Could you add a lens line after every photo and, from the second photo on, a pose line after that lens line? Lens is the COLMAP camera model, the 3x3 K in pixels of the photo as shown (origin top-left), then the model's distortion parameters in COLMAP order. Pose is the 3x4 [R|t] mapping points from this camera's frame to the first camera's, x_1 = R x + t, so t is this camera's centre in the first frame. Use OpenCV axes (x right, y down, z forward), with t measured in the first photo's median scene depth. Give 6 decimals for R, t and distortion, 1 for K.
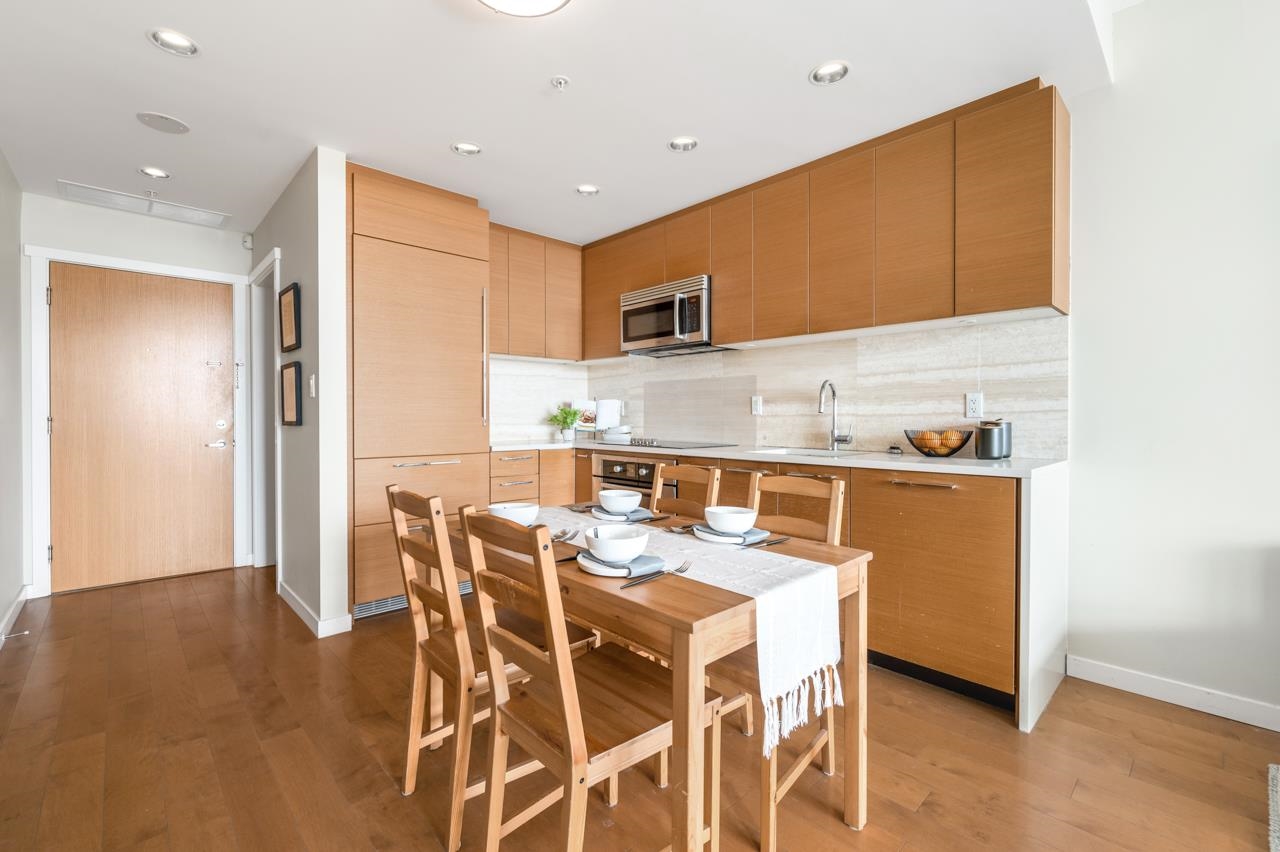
lens RADIAL K [[548.7, 0, 630.8], [0, 548.7, 422.0], [0, 0, 1]] dist [-0.001702, 0.001668]
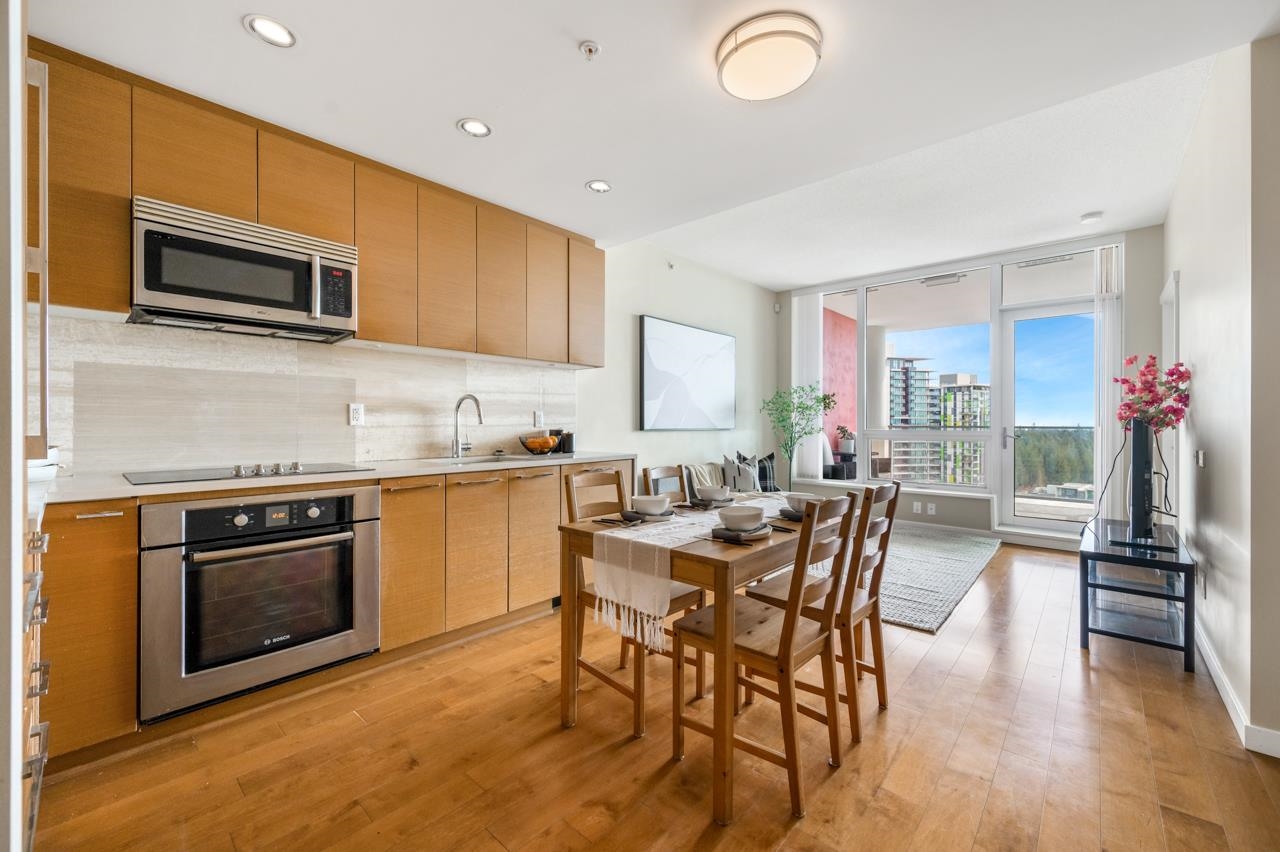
lens RADIAL K [[517.3, 0, 633.1], [0, 517.3, 424.6], [0, 0, 1]] dist [-0.000649, -0.001463]
pose [[-0.088106, -0.002667, 0.996108, -0.657897], [0.008956, 0.999954, 0.003470, -0.014293], [-0.996071, 0.009227, -0.088078, 0.692770]]
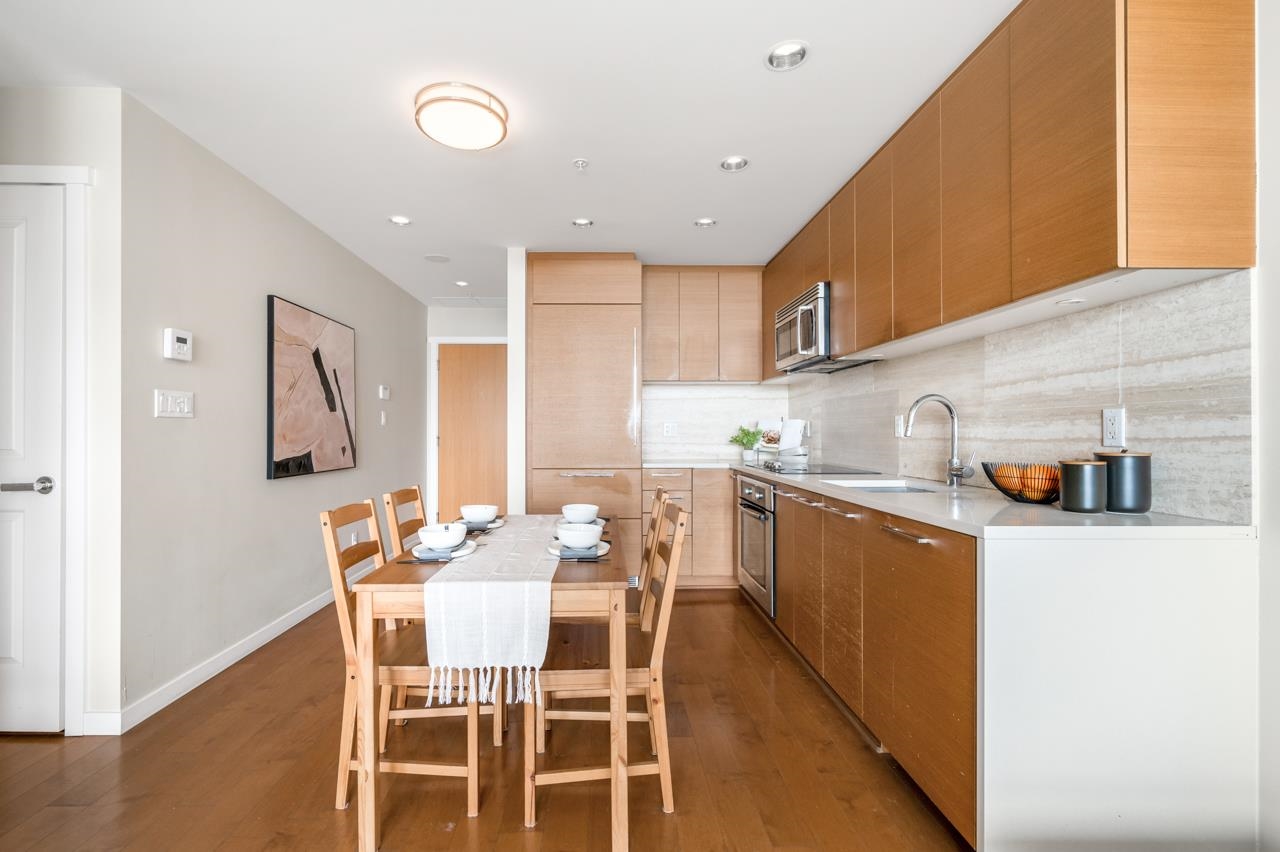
lens RADIAL K [[548.7, 0, 605.9], [0, 548.7, 431.4], [0, 0, 1]] dist [-0.001702, 0.001668]
pose [[0.740420, -0.001174, -0.672143, 0.493357], [-0.006696, 0.999936, -0.009124, -0.012787], [0.672111, 0.011256, 0.740365, 0.102364]]
